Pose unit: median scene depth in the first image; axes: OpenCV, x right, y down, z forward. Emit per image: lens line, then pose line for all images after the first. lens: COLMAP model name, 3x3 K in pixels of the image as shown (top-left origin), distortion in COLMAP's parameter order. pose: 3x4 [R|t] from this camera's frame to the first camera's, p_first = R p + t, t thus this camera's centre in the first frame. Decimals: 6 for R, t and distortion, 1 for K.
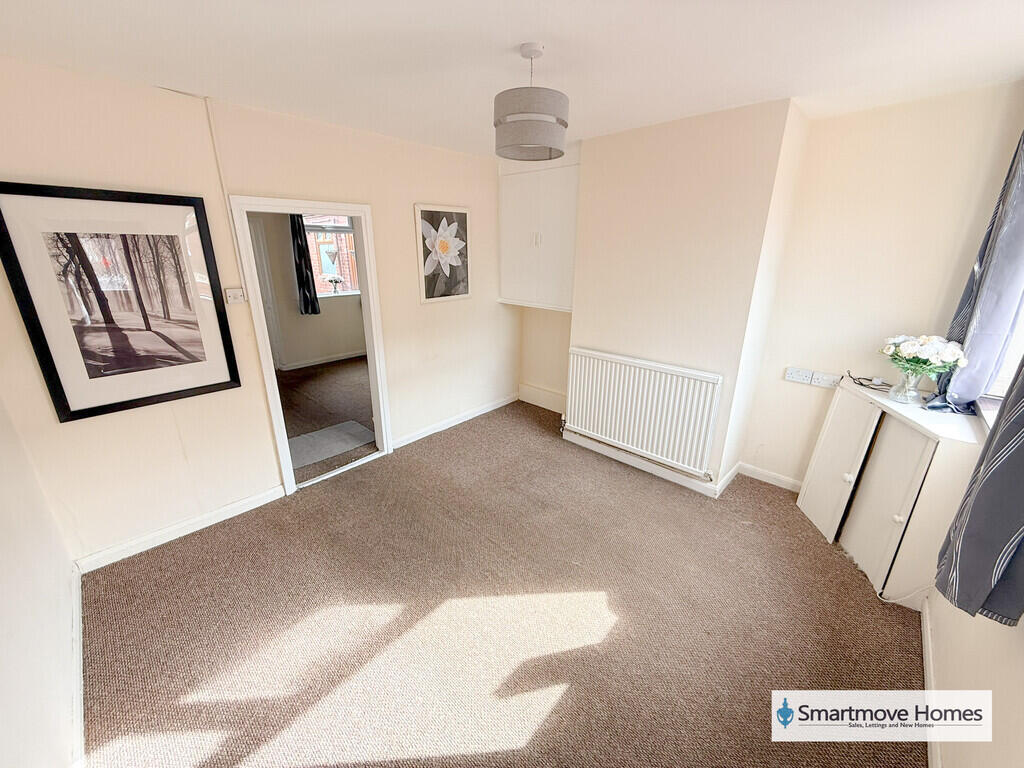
lens RADIAL K [[405.0, 0, 498.6], [0, 405.0, 383.6], [0, 0, 1]] dist [-0.001597, -0.000376]
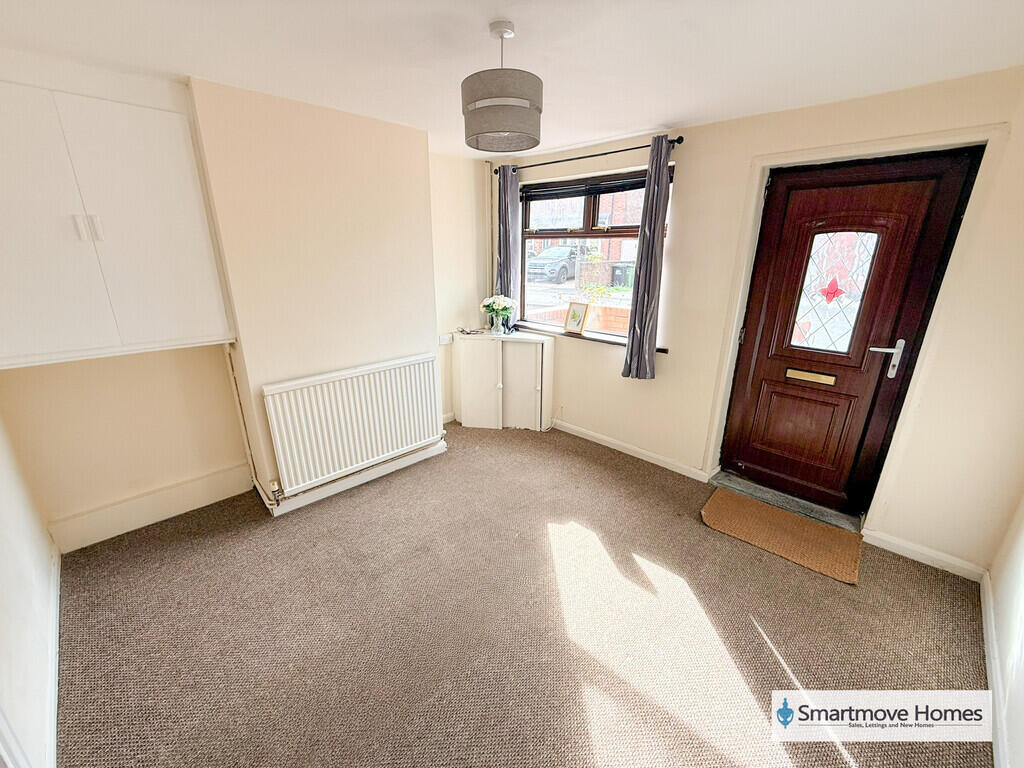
lens RADIAL K [[412.9, 0, 512.0], [0, 412.9, 384.0], [0, 0, 1]] dist [0.000664, -0.000026]
pose [[0.009894, -0.313325, 0.949594, -0.562008], [0.312716, 0.902978, 0.294686, -0.196417], [-0.949795, 0.294037, 0.106916, 0.587913]]
